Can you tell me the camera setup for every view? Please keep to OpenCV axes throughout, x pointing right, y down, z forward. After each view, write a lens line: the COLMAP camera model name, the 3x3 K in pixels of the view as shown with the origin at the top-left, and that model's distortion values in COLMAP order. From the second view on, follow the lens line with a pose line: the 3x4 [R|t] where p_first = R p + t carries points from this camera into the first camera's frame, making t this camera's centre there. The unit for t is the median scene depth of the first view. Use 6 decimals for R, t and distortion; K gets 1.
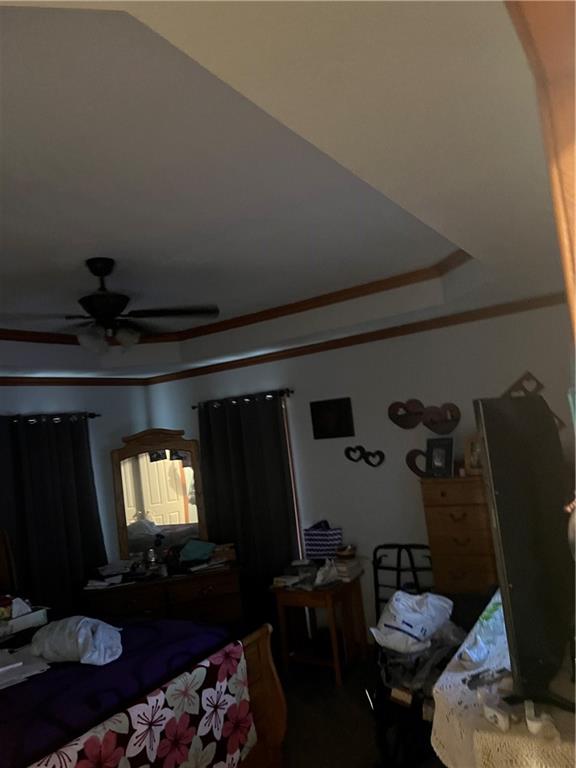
lens RADIAL K [[573.8, 0, 295.0], [0, 573.8, 381.5], [0, 0, 1]] dist [0.066802, -0.076025]
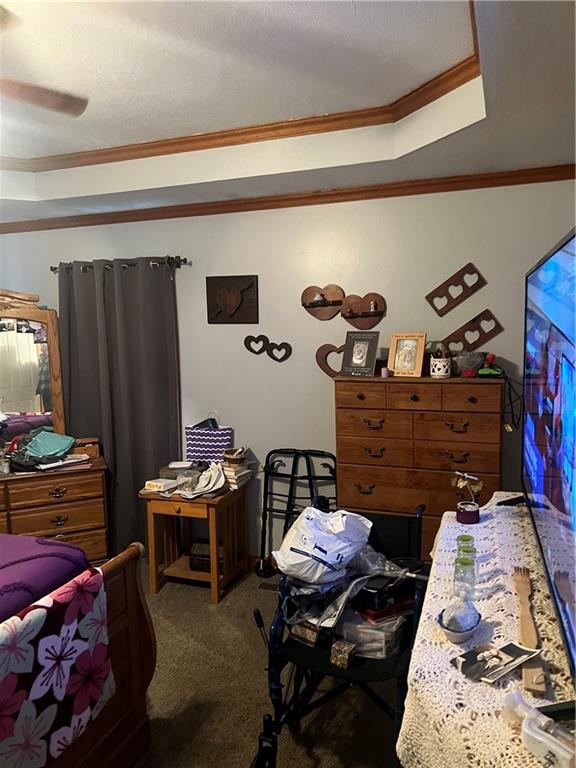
lens RADIAL K [[573.8, 0, 290.7], [0, 573.8, 387.7], [0, 0, 1]] dist [0.066802, -0.076025]
pose [[0.974398, 0.075951, 0.211615, -0.021693], [-0.111661, 0.980408, 0.162270, 0.052337], [-0.195144, -0.181744, 0.963788, 0.194265]]
